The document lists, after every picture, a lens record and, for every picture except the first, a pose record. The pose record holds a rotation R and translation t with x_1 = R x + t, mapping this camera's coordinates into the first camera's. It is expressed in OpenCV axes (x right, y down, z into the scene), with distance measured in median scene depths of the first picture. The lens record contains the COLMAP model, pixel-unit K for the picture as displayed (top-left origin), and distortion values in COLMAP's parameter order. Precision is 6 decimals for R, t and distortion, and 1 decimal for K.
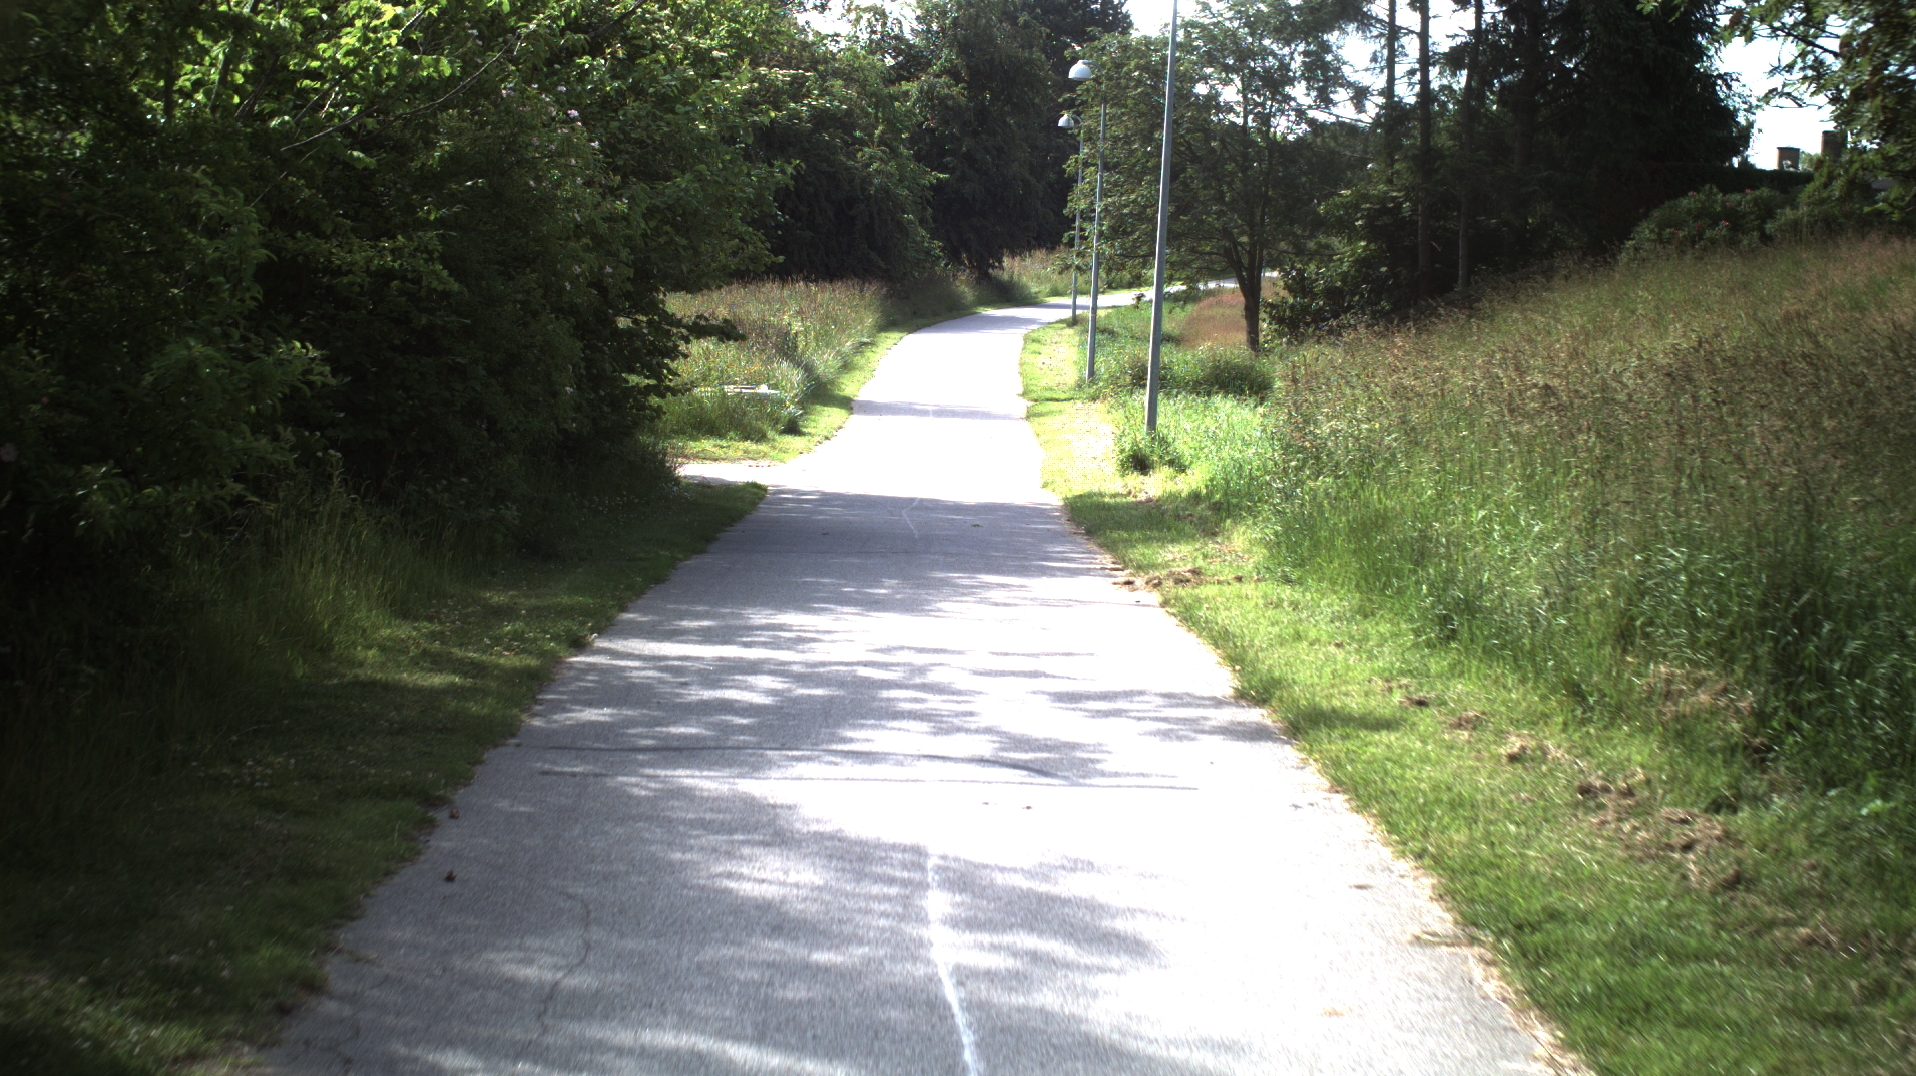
lens RADIAL K [[3388.5, 0, 964.1], [0, 3388.5, 539.2], [0, 0, 1]] dist [-0.215337, 0.000000]
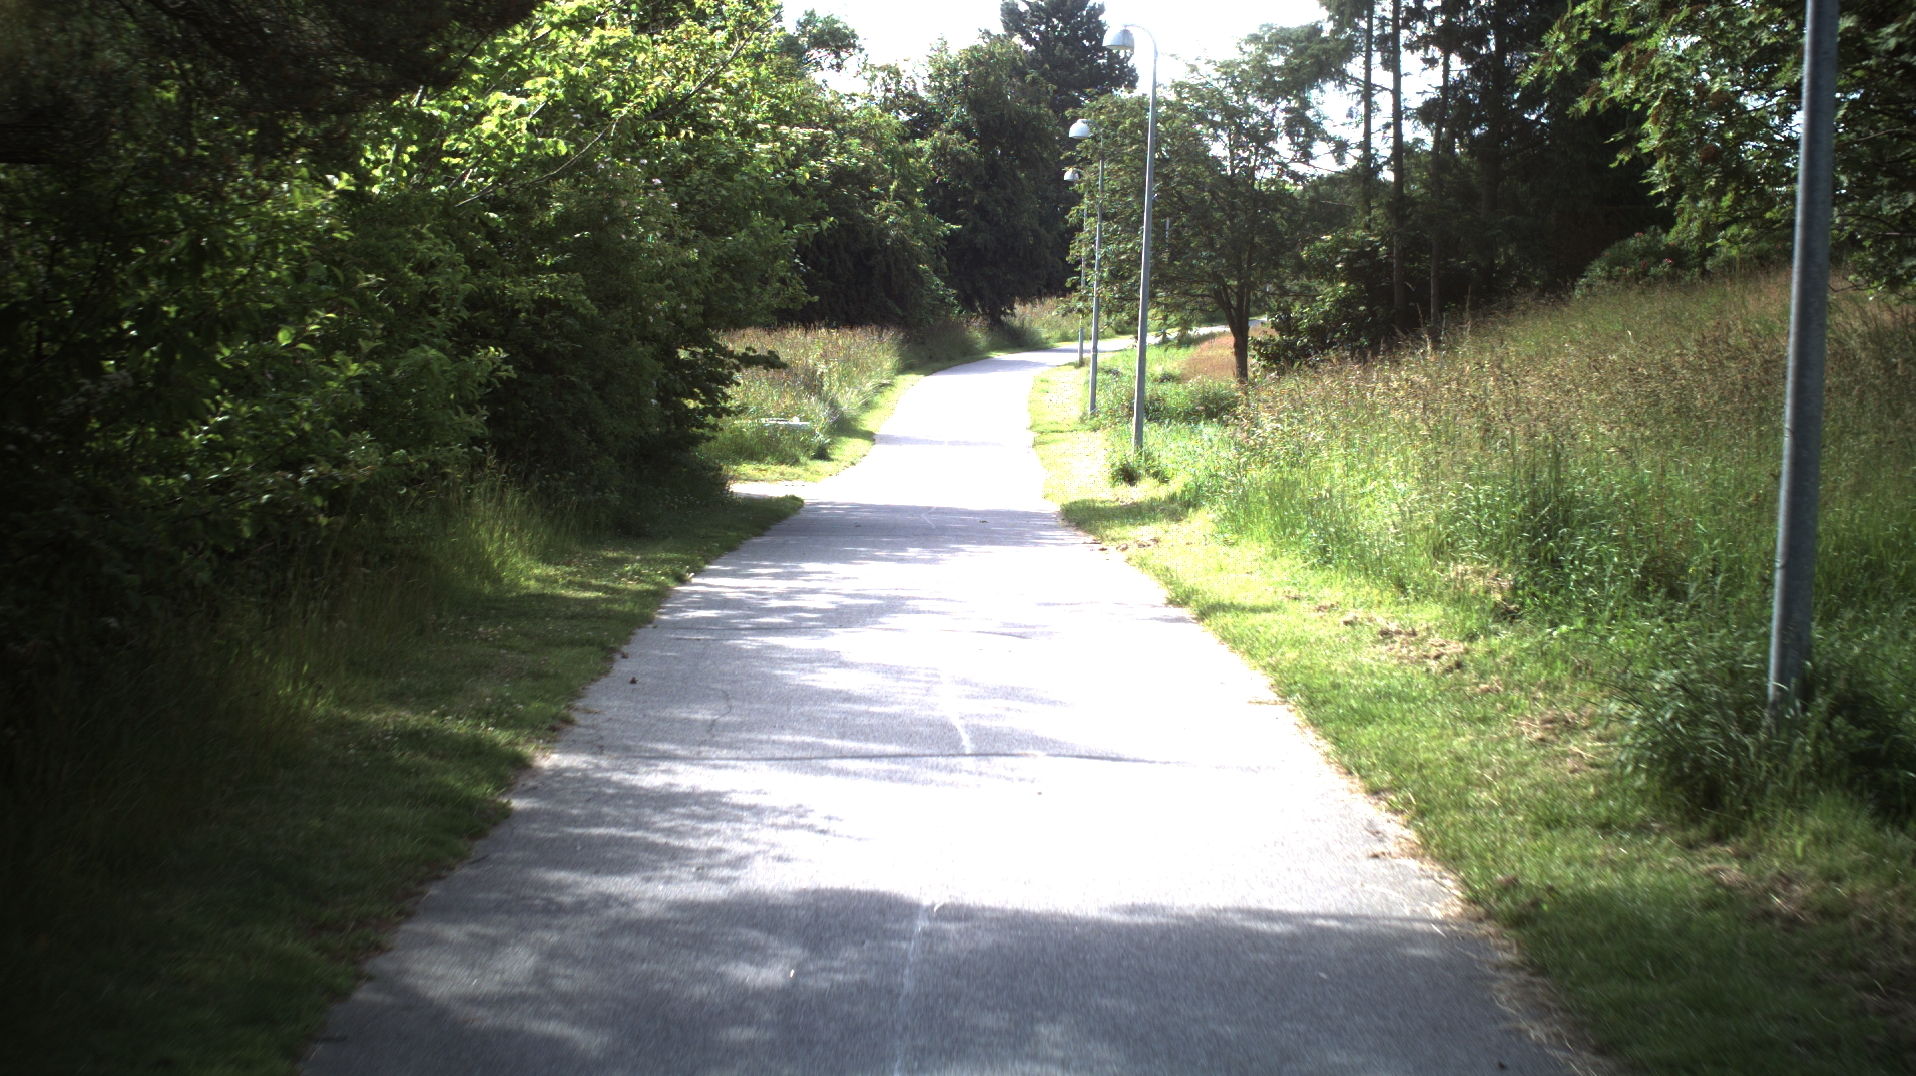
lens RADIAL K [[3388.5, 0, 958.5], [0, 3388.5, 540.6], [0, 0, 1]] dist [-0.215337, 0.000000]
pose [[0.999910, -0.011465, -0.006948, 0.001488], [0.011361, 0.999826, -0.014774, 0.010842], [0.007117, 0.014693, 0.999867, -0.100001]]
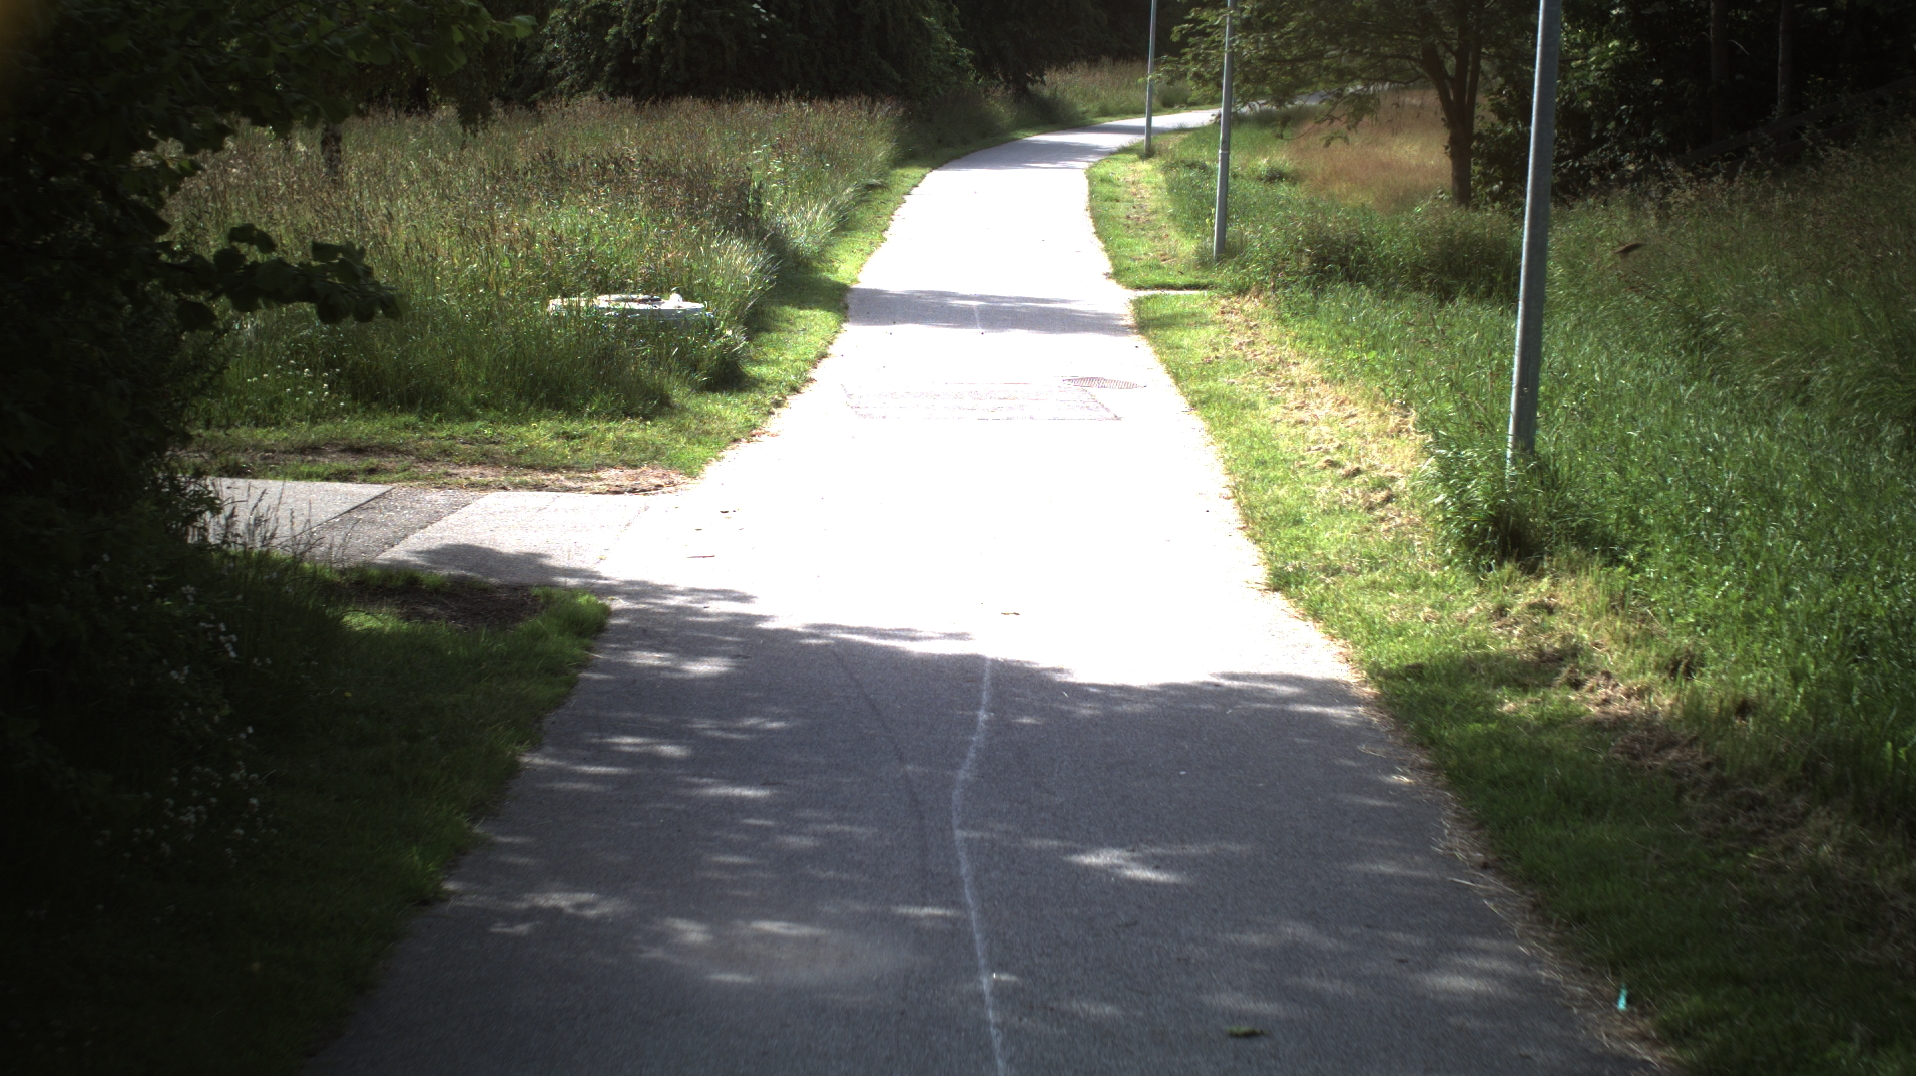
lens RADIAL K [[3388.5, 0, 954.8], [0, 3388.5, 539.7], [0, 0, 1]] dist [-0.215337, 0.000000]
pose [[0.999965, -0.002095, -0.008039, -0.009061], [0.002523, 0.998558, 0.053616, -0.030531], [0.007915, -0.053634, 0.998529, 0.400138]]
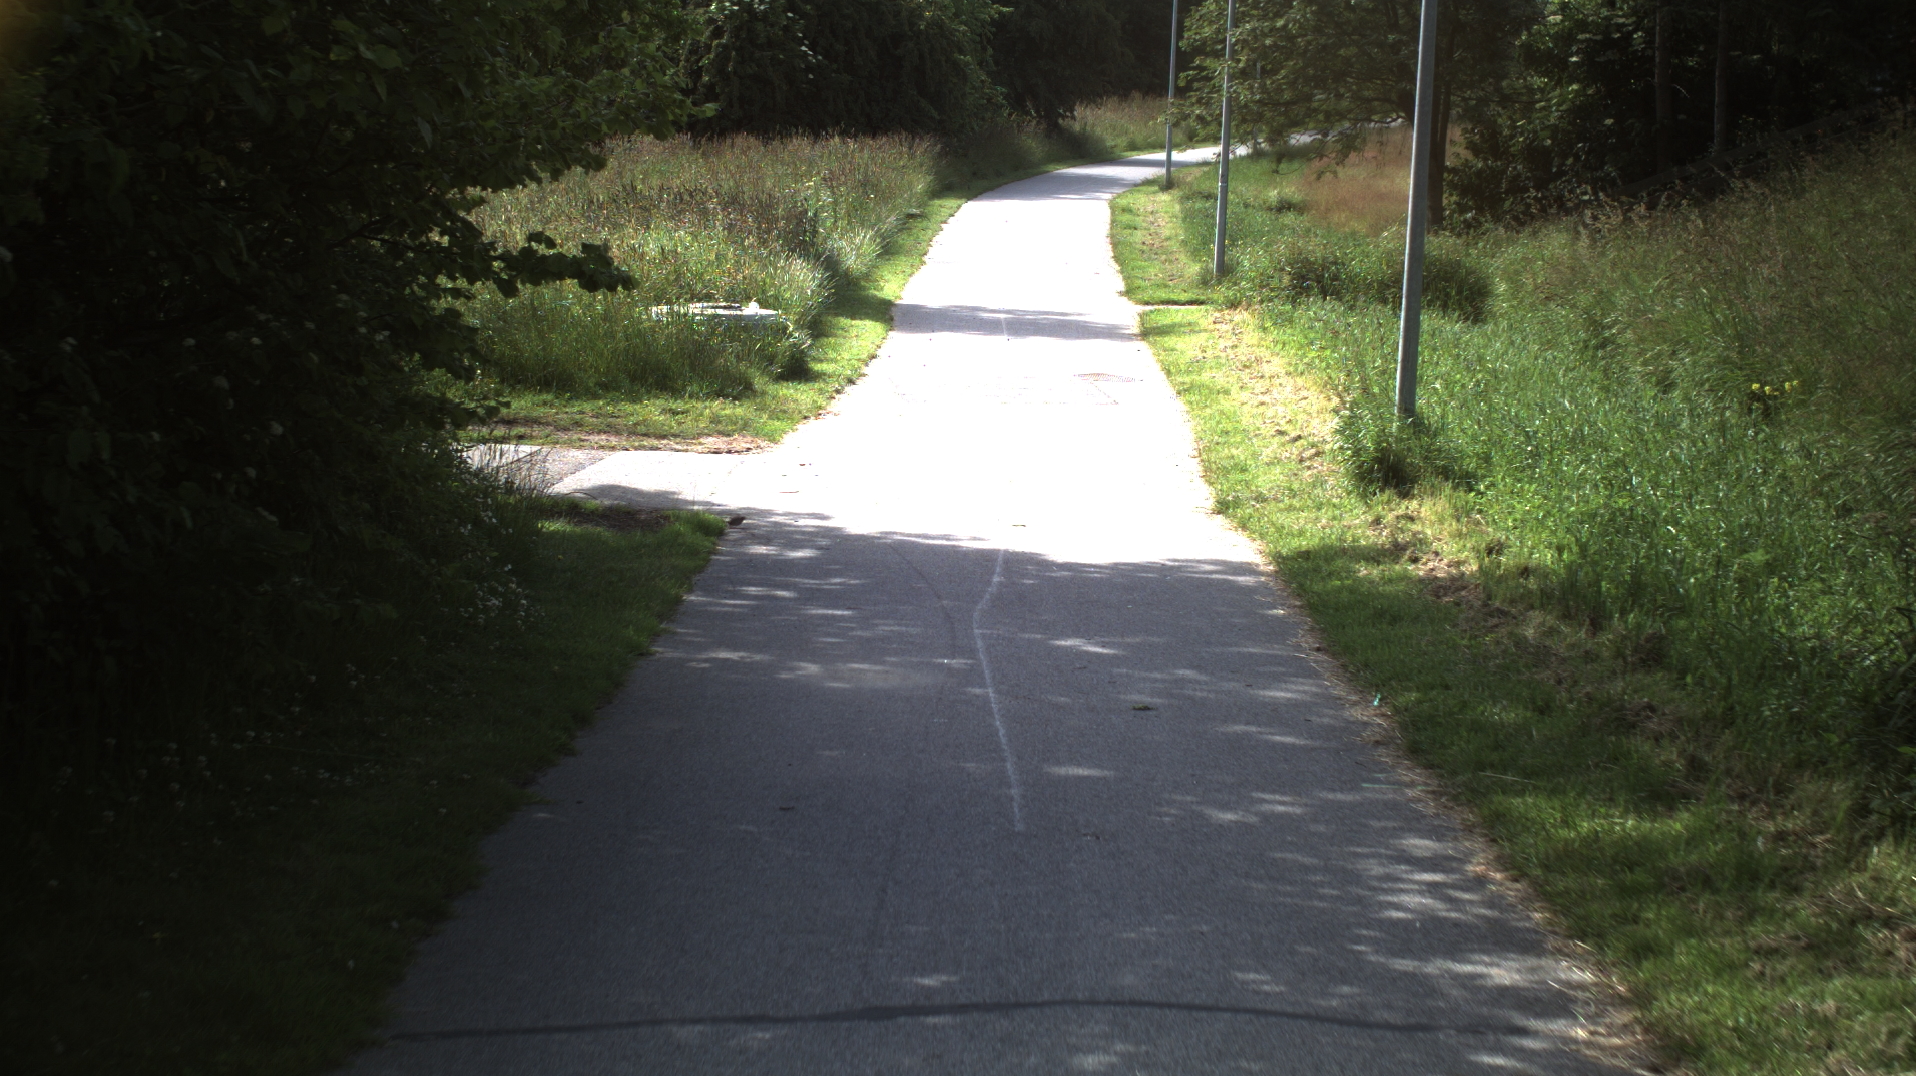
lens RADIAL K [[3388.5, 0, 963.0], [0, 3388.5, 537.1], [0, 0, 1]] dist [-0.215337, 0.000000]
pose [[0.999862, -0.001470, -0.016577, -0.006808], [0.002192, 0.999045, 0.043638, -0.024827], [0.016497, -0.043669, 0.998910, 0.300178]]
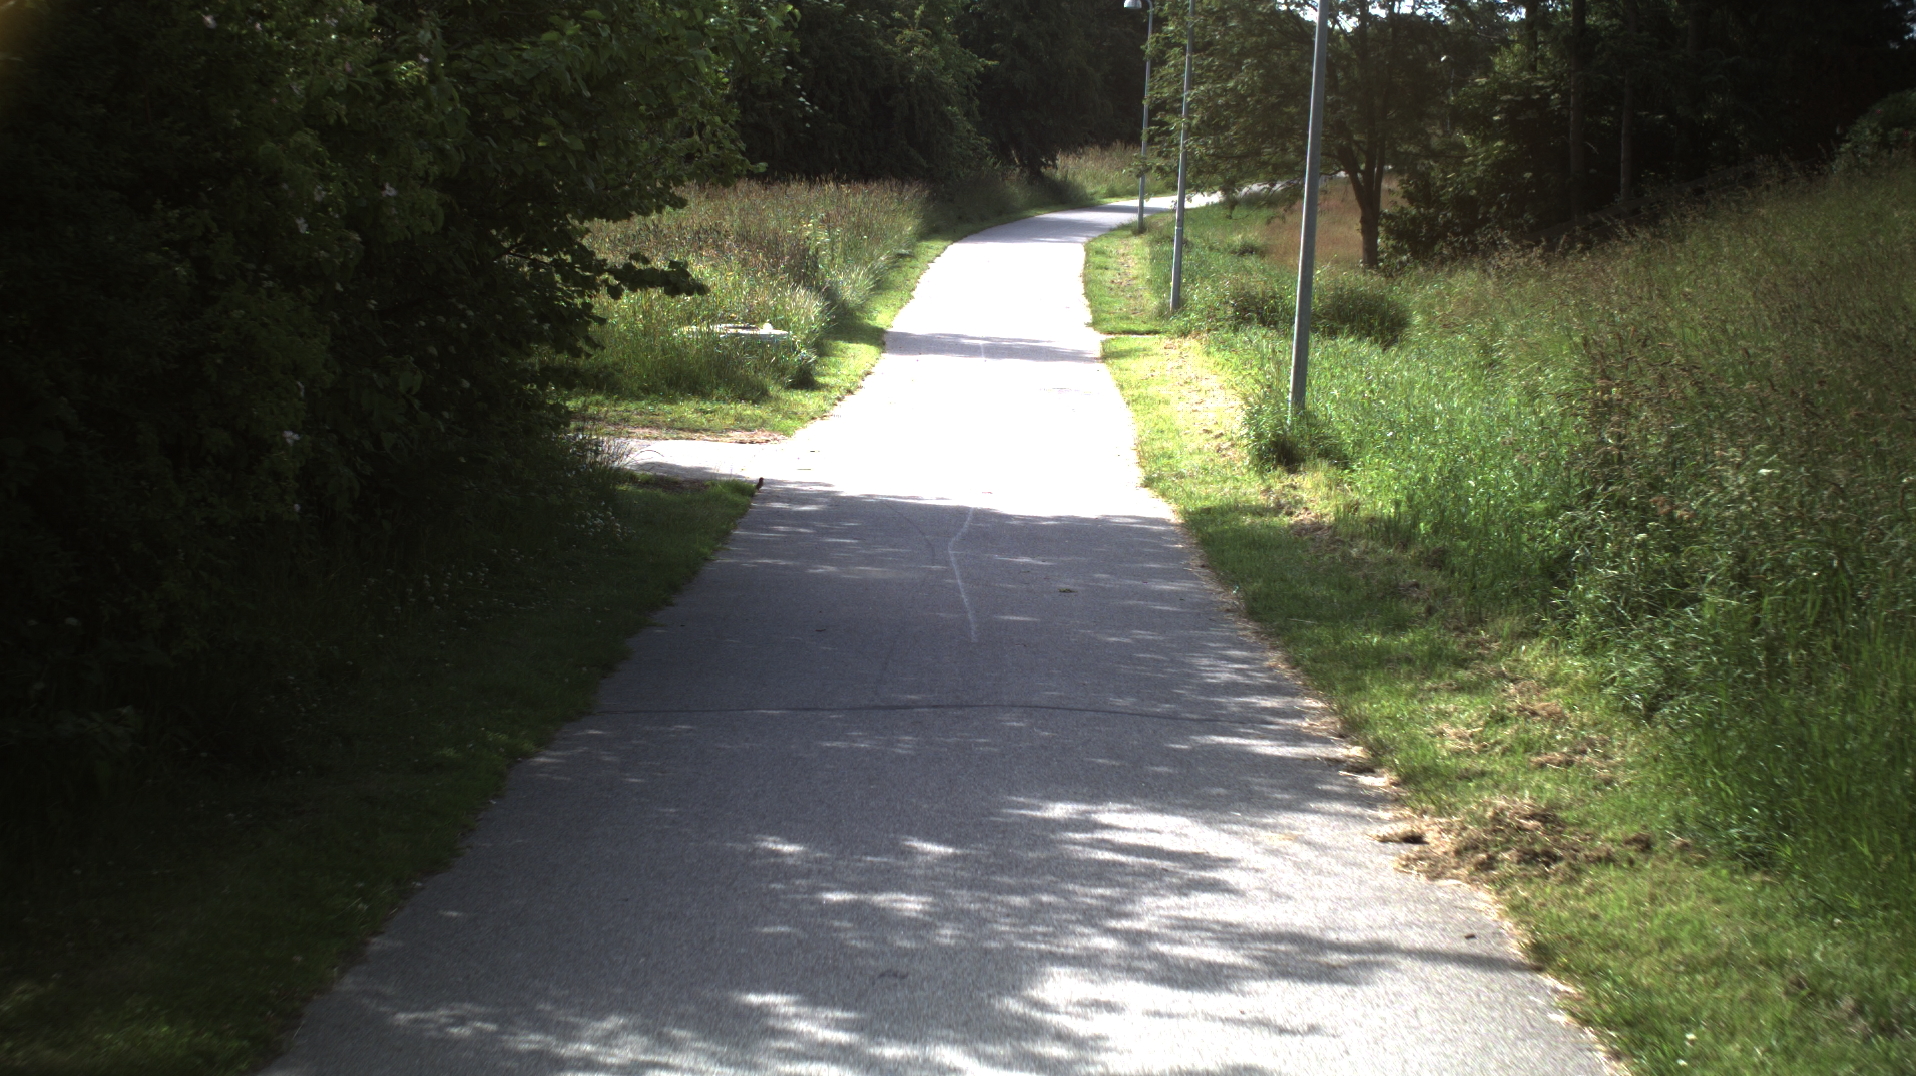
lens RADIAL K [[3388.5, 0, 953.6], [0, 3388.5, 533.9], [0, 0, 1]] dist [-0.215337, 0.000000]
pose [[0.999868, 0.006046, -0.015088, -0.004288], [-0.005601, 0.999553, 0.029369, -0.017846], [0.015259, -0.029280, 0.999455, 0.200018]]
